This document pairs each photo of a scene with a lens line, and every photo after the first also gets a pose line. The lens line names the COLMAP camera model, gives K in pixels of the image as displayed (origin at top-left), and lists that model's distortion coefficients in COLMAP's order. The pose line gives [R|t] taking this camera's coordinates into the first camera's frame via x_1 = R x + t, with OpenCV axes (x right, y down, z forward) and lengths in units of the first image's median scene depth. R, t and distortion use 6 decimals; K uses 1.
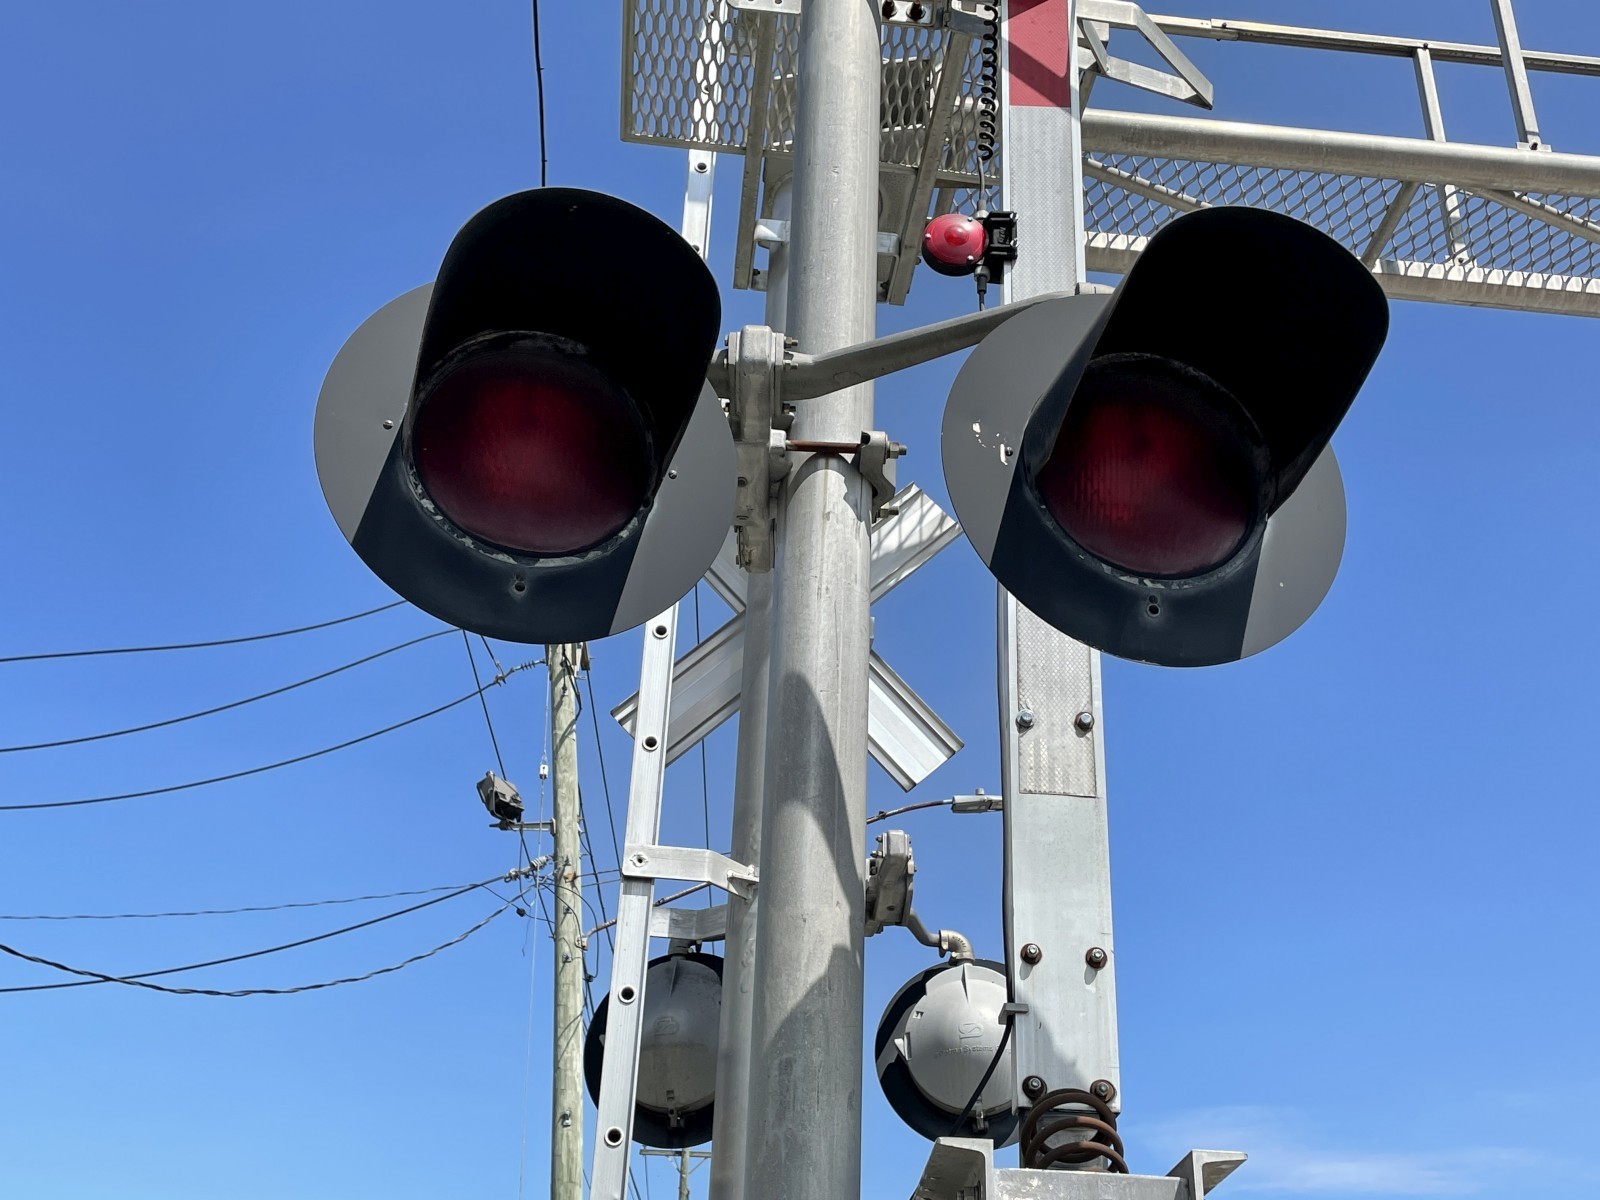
lens RADIAL K [[1705.3, 0, 801.1], [0, 1705.3, 598.4], [0, 0, 1]] dist [0.064091, 0.000000]
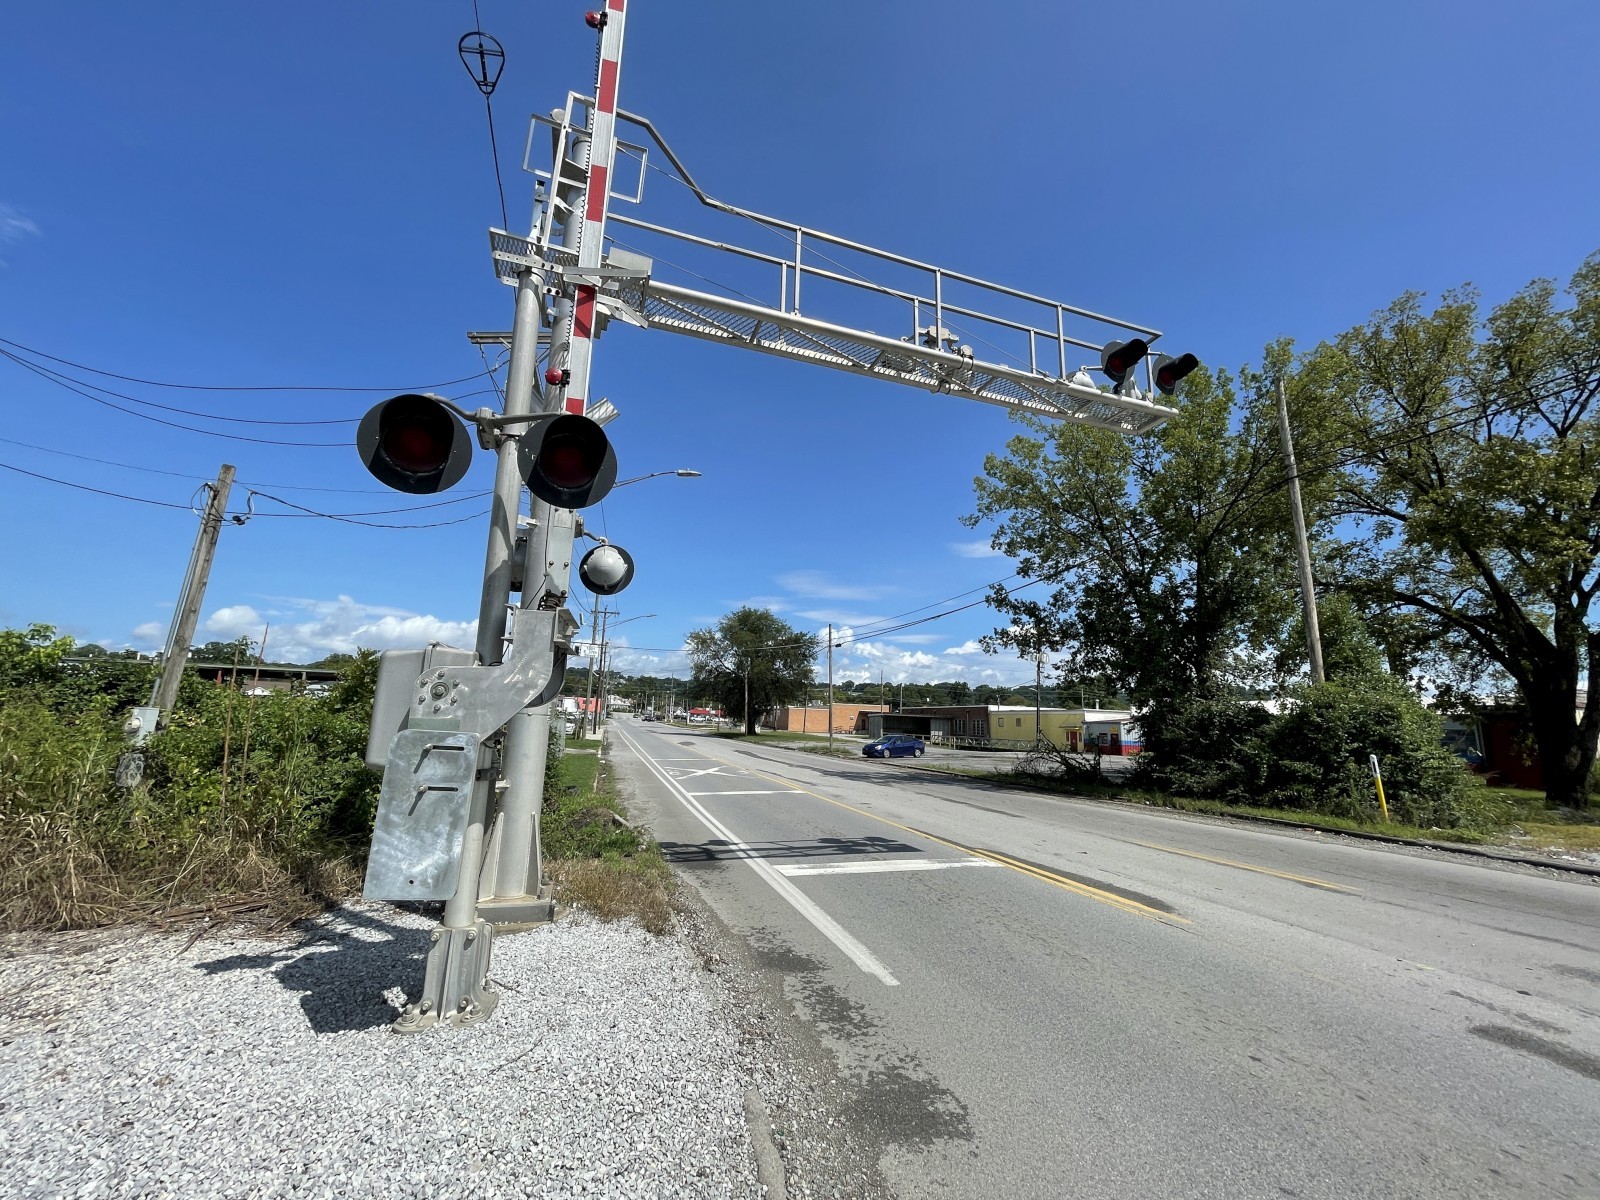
lens RADIAL K [[648.1, 0, 800.6], [0, 648.1, 593.8], [0, 0, 1]] dist [0.000168, 0.000609]
pose [[0.976451, 0.037016, 0.212541, 0.315921], [-0.104099, 0.943736, 0.313888, -0.244764], [-0.188964, -0.328622, 0.925365, -0.556595]]
